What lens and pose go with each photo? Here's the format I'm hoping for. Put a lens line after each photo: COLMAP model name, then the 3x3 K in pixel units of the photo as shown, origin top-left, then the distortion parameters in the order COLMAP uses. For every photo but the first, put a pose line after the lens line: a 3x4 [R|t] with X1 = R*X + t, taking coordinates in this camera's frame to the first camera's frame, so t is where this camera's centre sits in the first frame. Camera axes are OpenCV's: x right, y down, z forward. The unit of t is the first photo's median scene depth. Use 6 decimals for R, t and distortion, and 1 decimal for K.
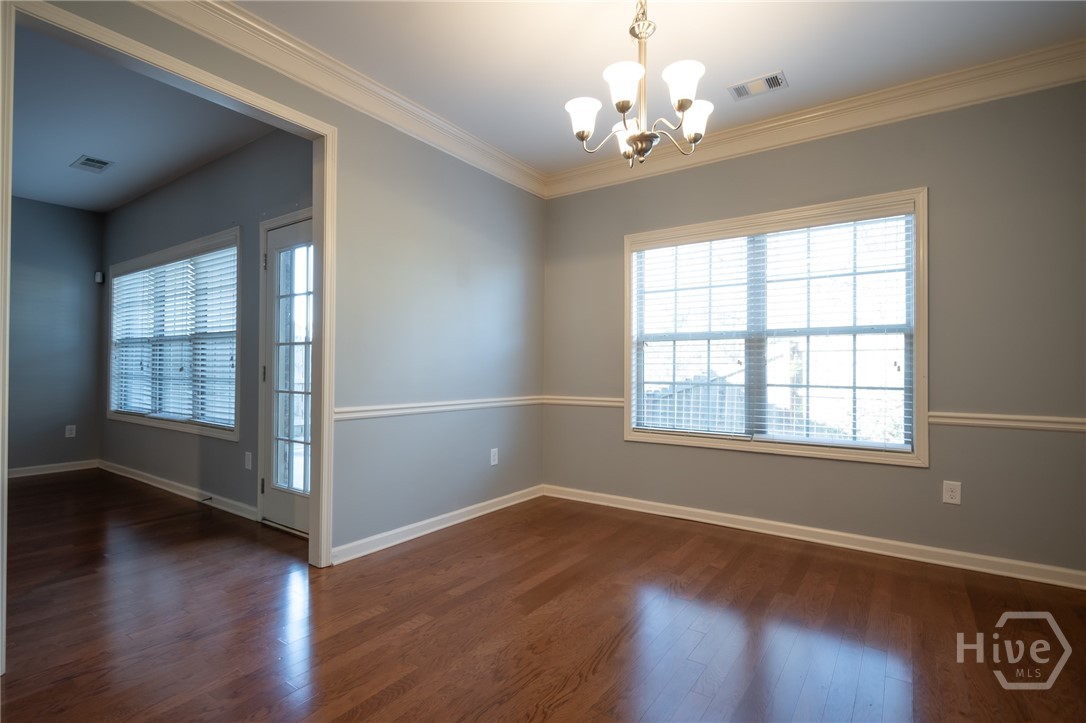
lens RADIAL K [[514.9, 0, 543.0], [0, 514.9, 361.5], [0, 0, 1]] dist [0.002935, -0.000487]
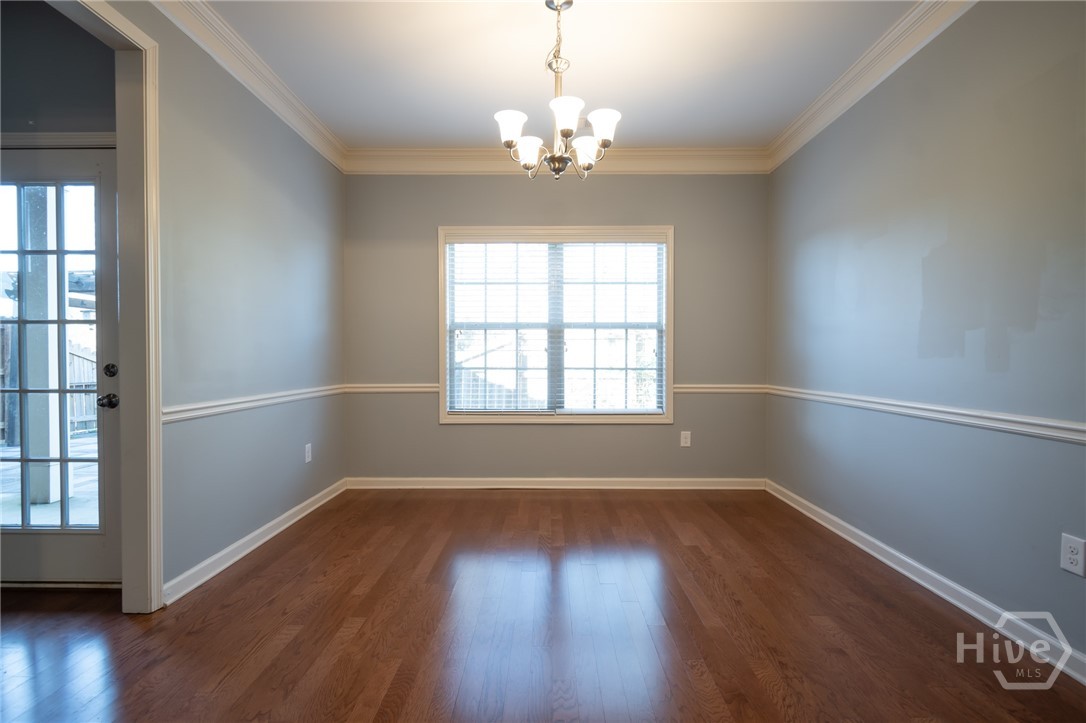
lens RADIAL K [[514.9, 0, 543.0], [0, 514.9, 361.5], [0, 0, 1]] dist [0.002935, -0.000487]
pose [[0.825001, -0.011173, 0.565021, -0.295844], [-0.003963, 0.999666, 0.025554, -0.001244], [-0.565118, -0.023321, 0.824680, 0.024088]]
